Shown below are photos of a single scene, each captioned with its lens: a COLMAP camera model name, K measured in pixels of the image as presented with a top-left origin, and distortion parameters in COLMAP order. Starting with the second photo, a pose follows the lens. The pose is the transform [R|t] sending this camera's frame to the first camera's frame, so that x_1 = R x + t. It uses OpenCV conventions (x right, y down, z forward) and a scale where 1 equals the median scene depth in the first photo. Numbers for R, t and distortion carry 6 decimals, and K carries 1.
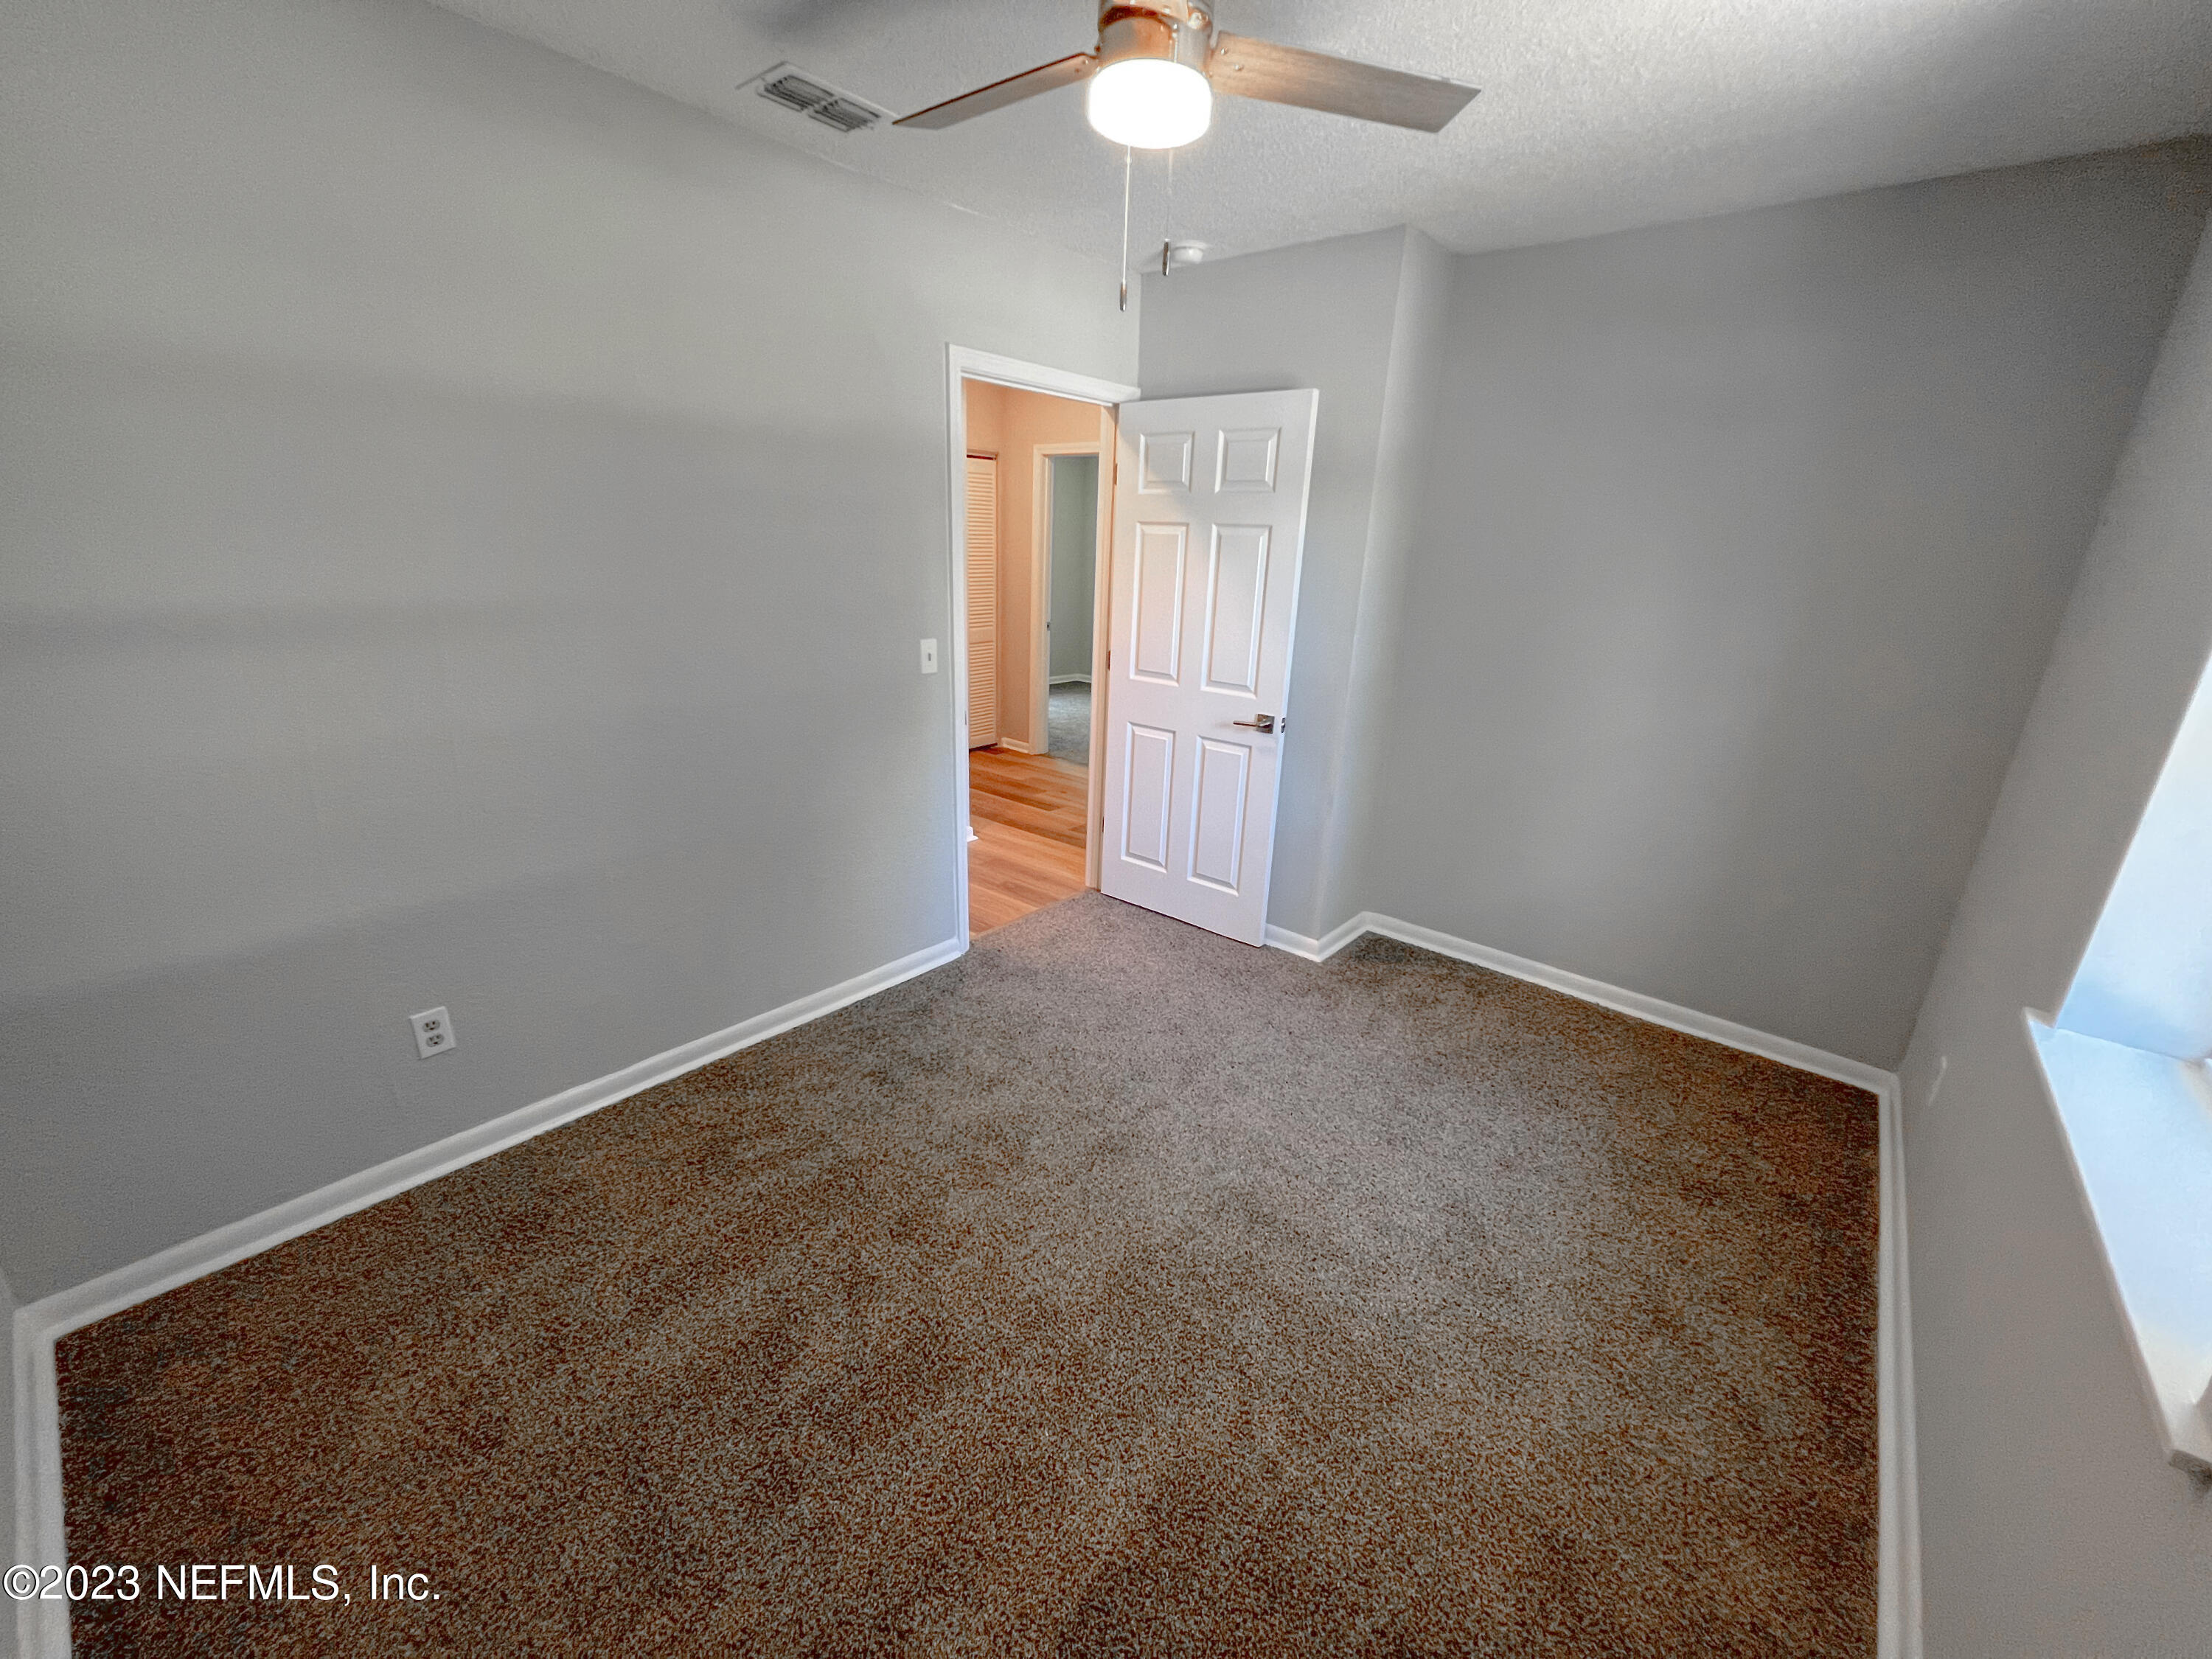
lens RADIAL K [[891.7, 0, 1100.7], [0, 891.7, 828.5], [0, 0, 1]] dist [-0.001478, -0.000220]
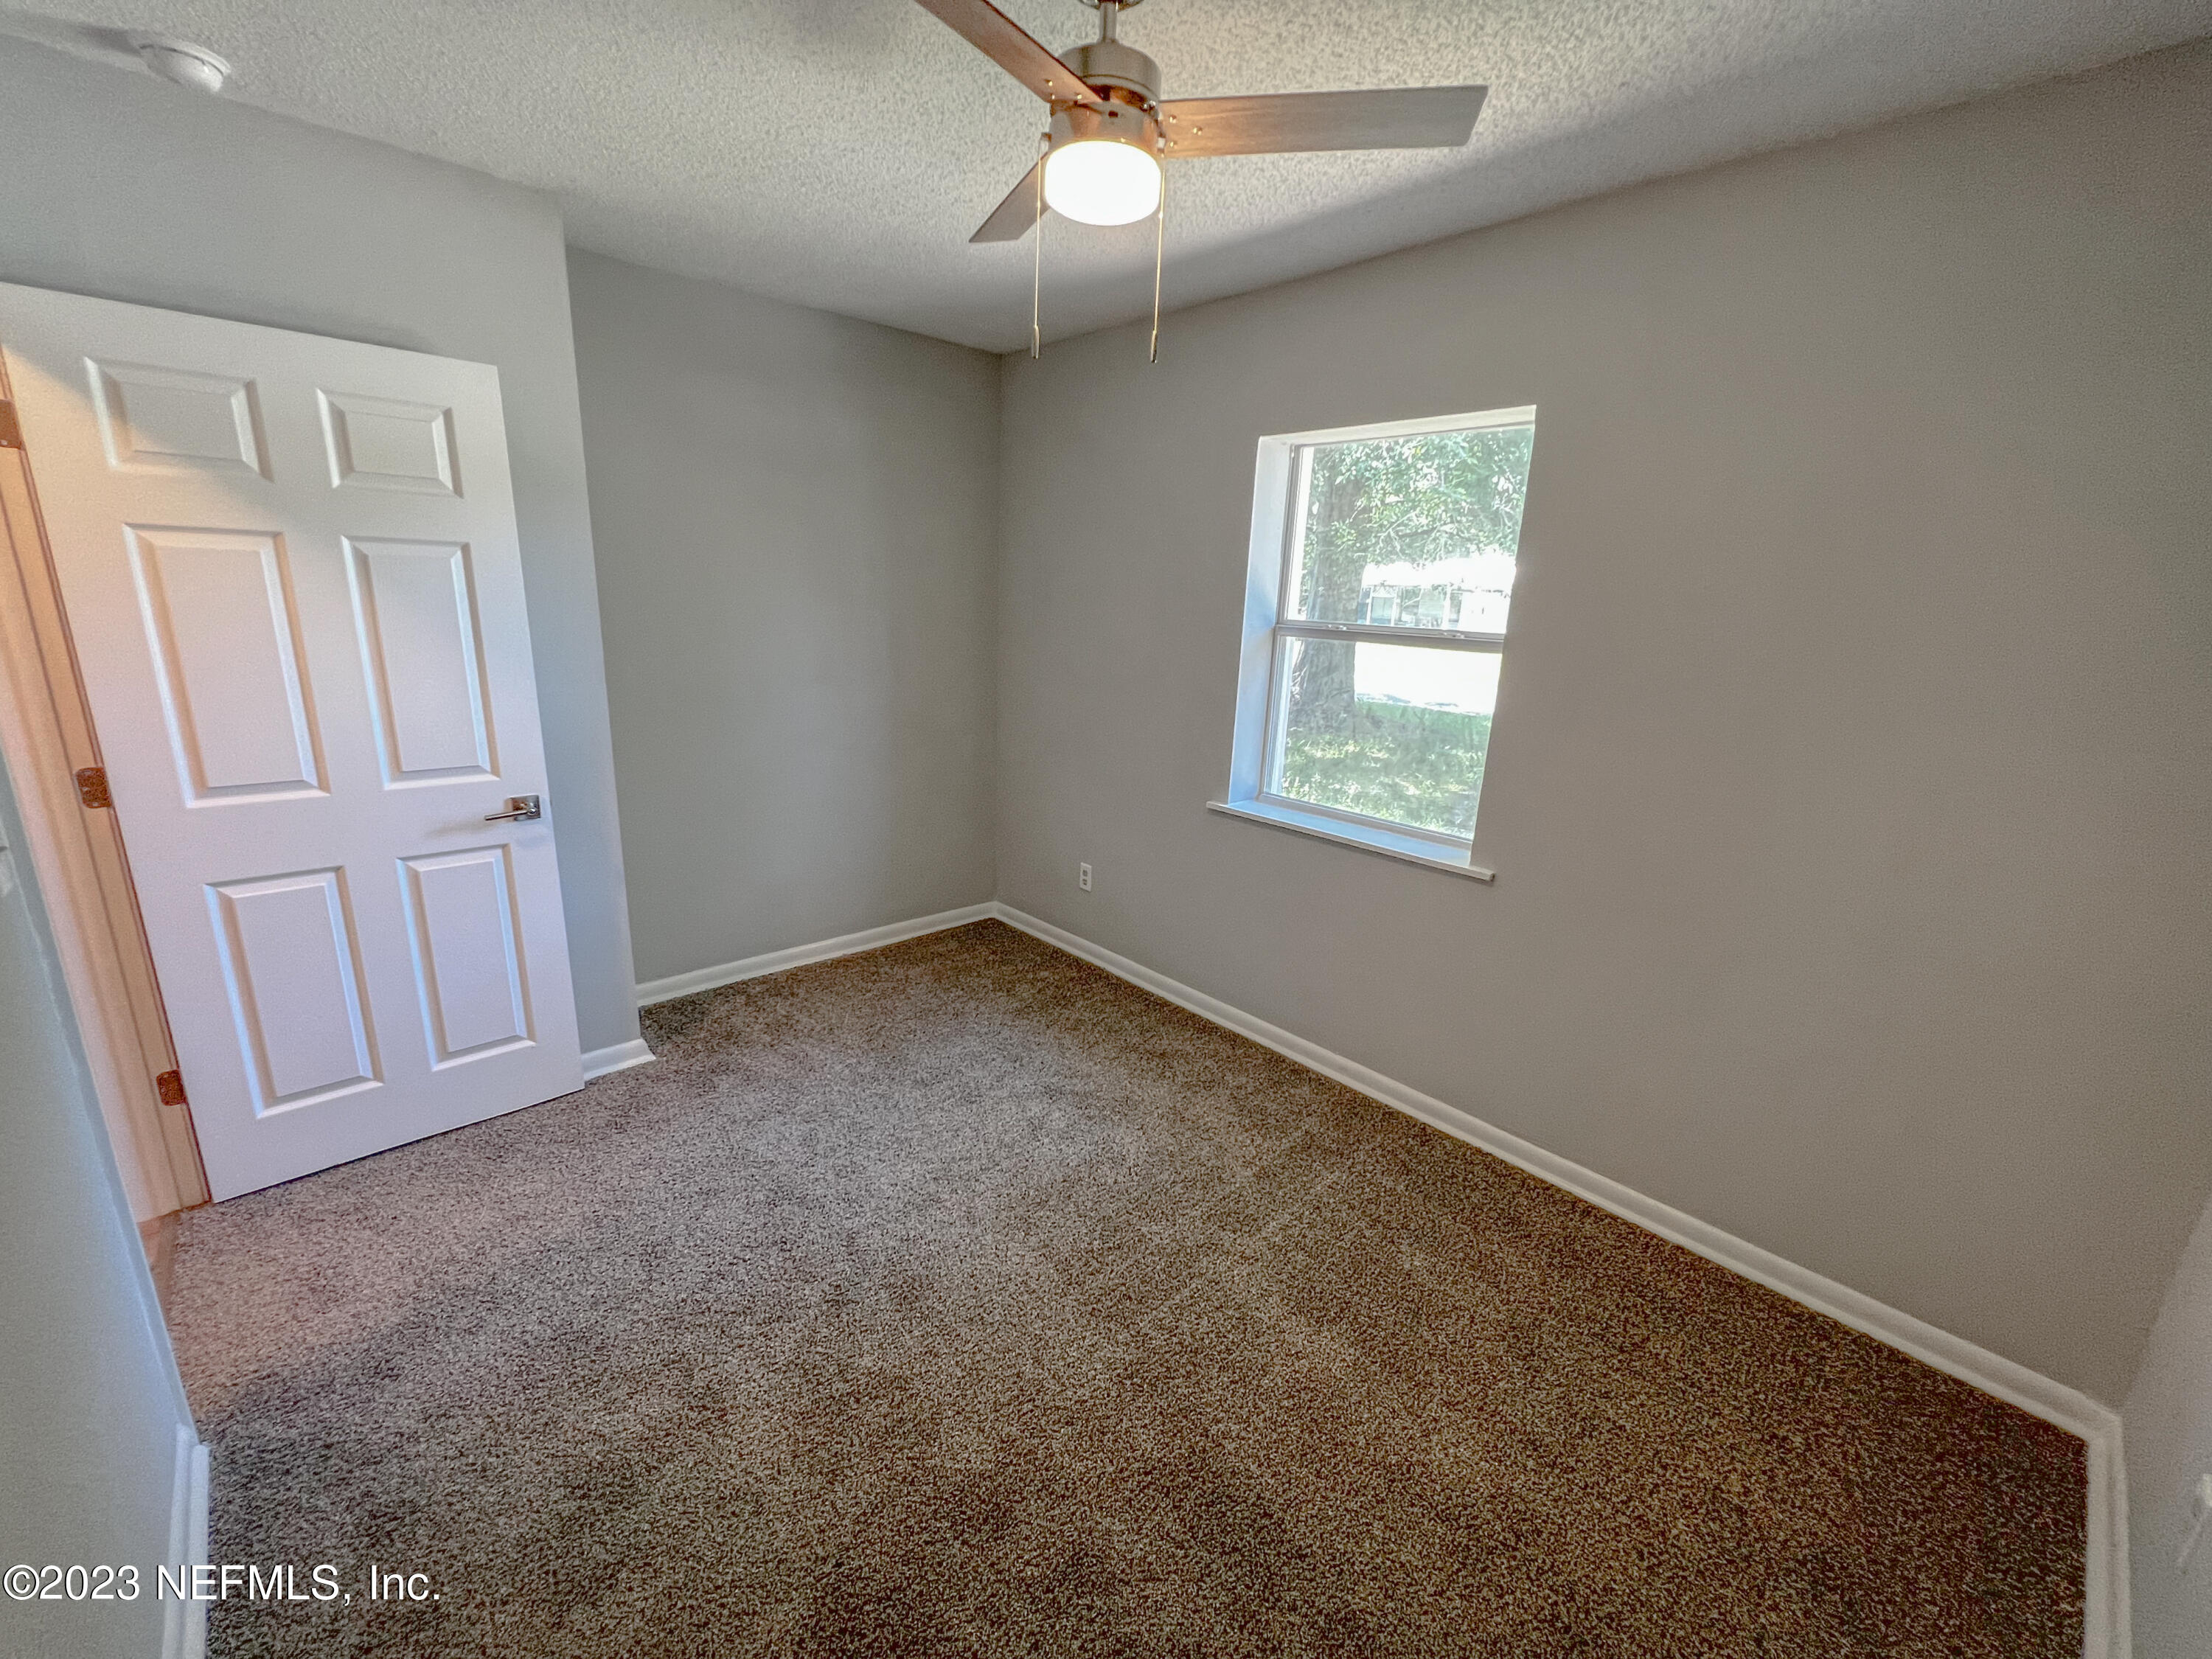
lens RADIAL K [[887.4, 0, 1106.0], [0, 887.4, 829.5], [0, 0, 1]] dist [-0.000390, 0.000019]
pose [[0.119611, -0.286534, 0.950574, -0.474176], [0.274695, 0.929622, 0.245653, -0.152036], [-0.954063, 0.231736, 0.189902, 0.405378]]
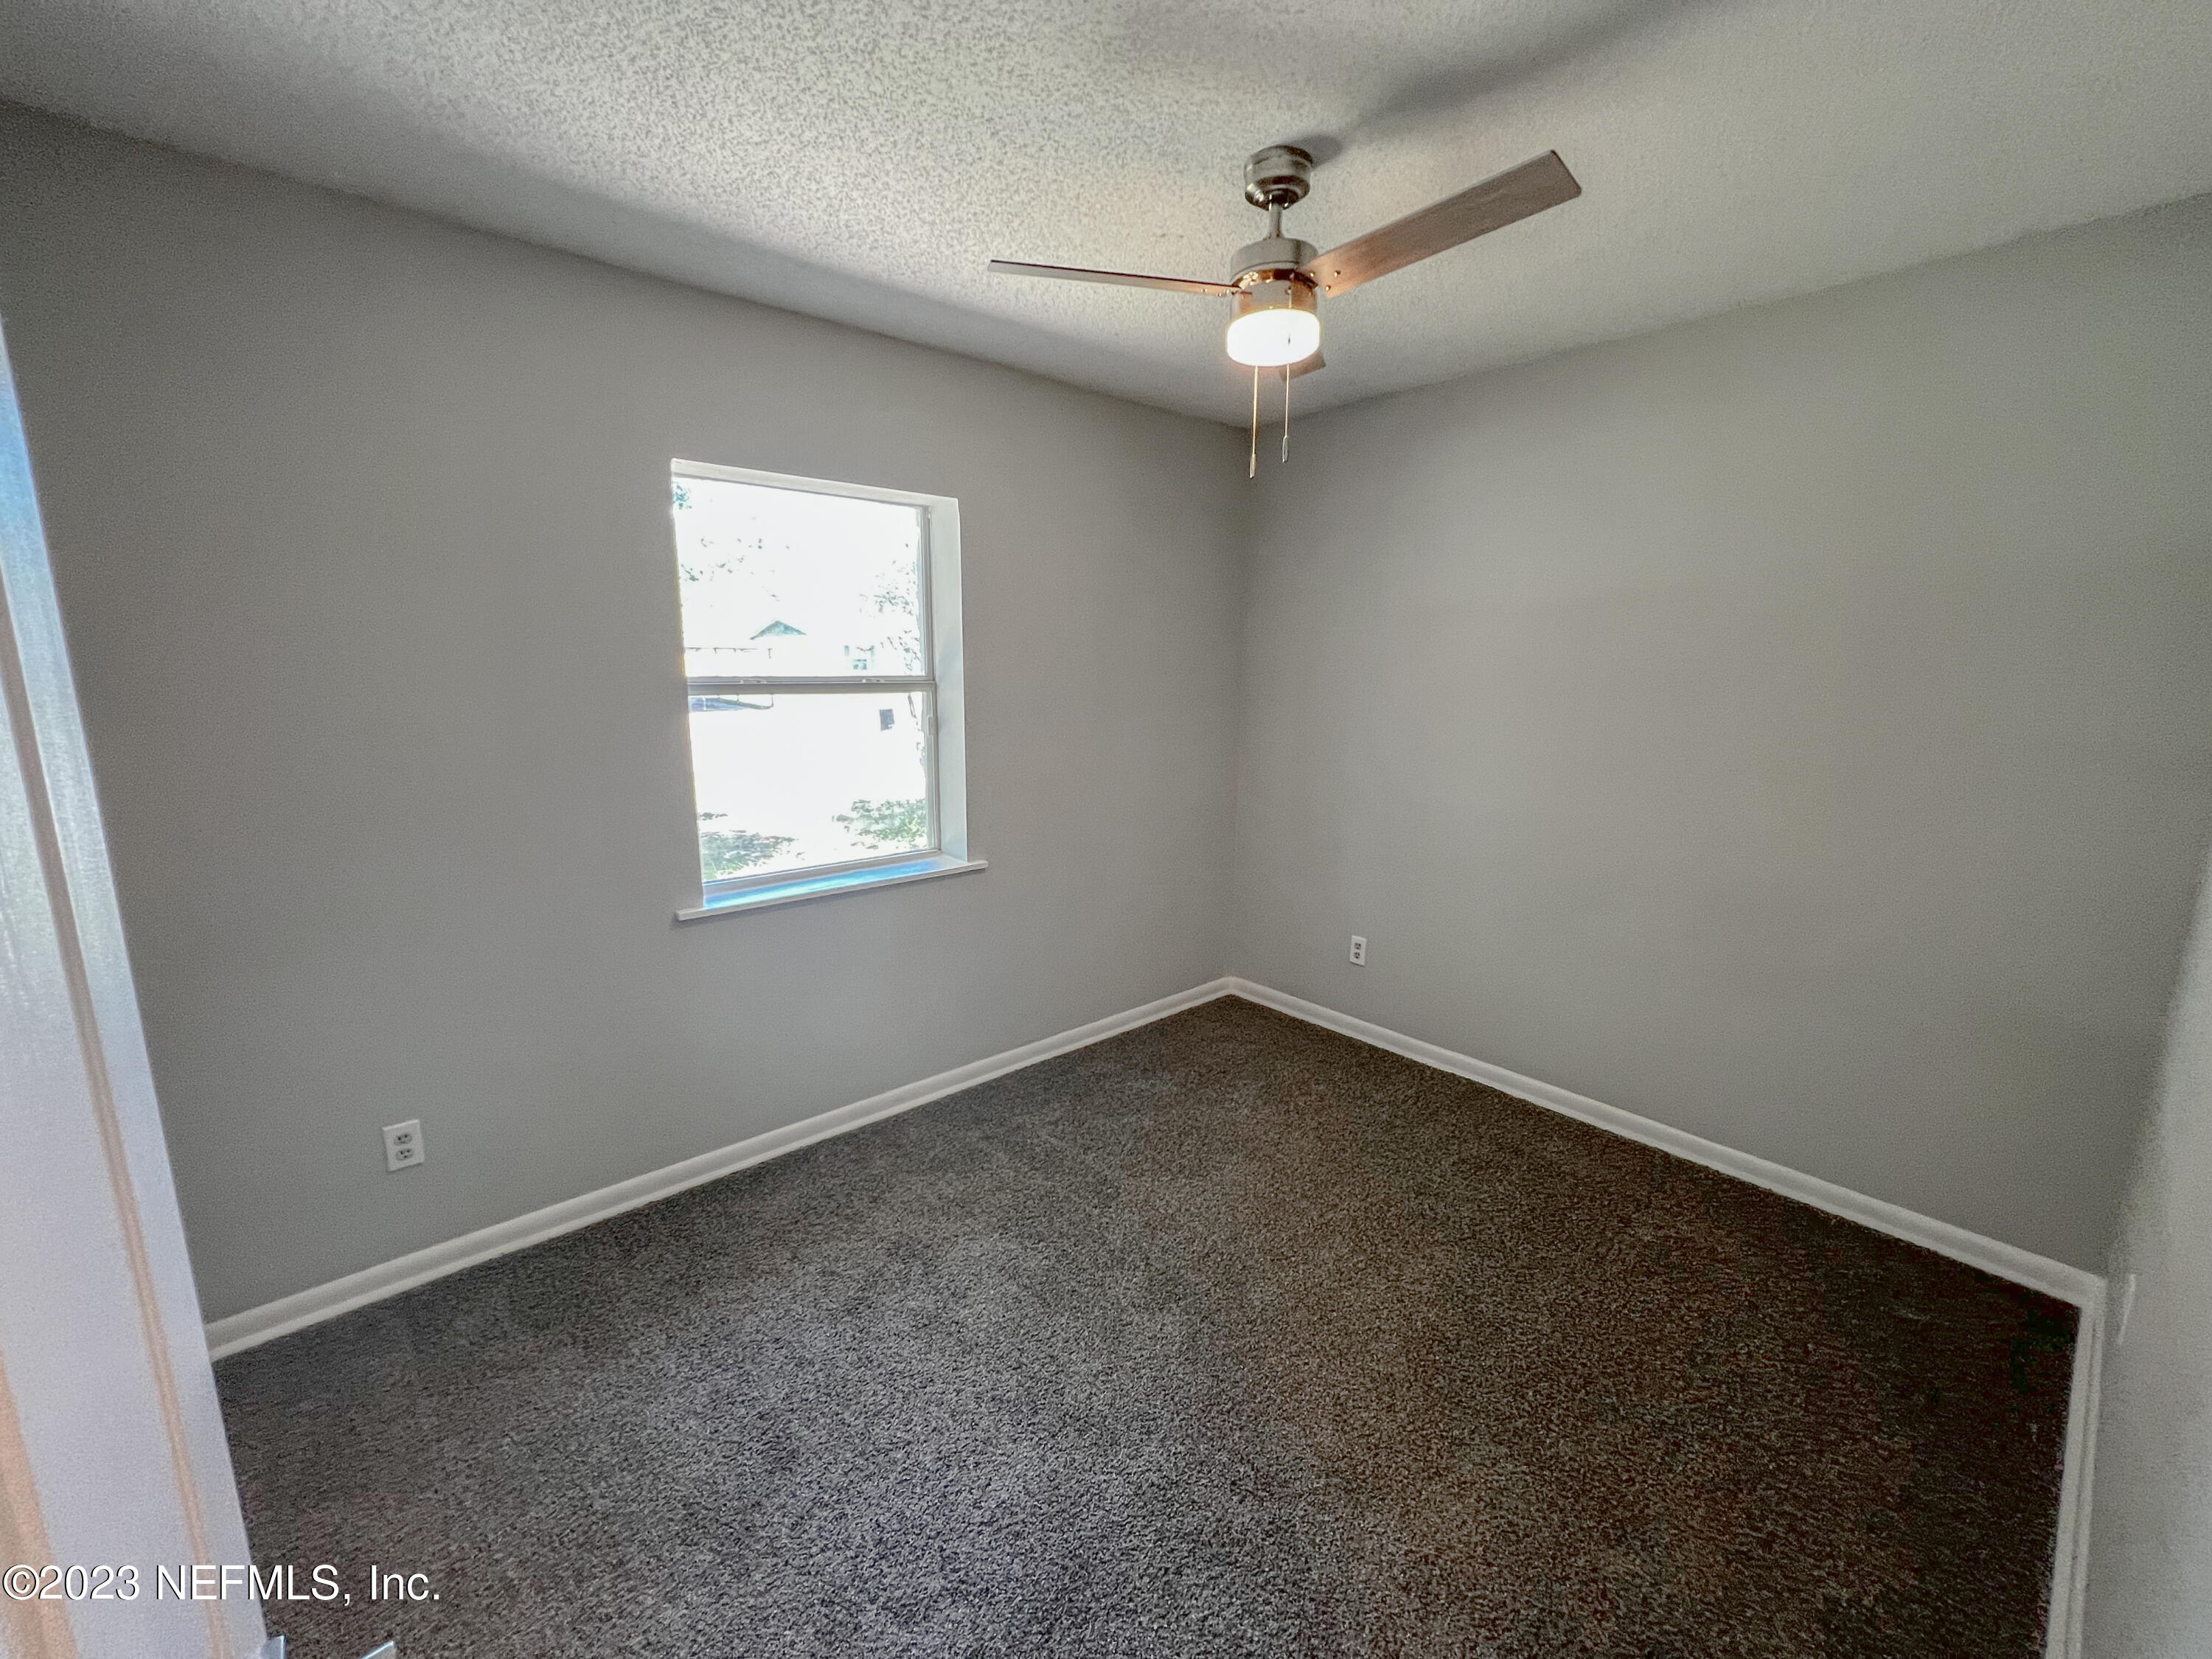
lens RADIAL K [[875.0, 0, 1106.0], [0, 875.0, 829.5], [0, 0, 1]] dist [0.000739, 0.000057]
pose [[-0.986651, -0.067626, 0.148145, 0.024472], [0.012852, 0.874529, 0.484802, -0.334073], [-0.162343, 0.480234, -0.861986, 1.042586]]
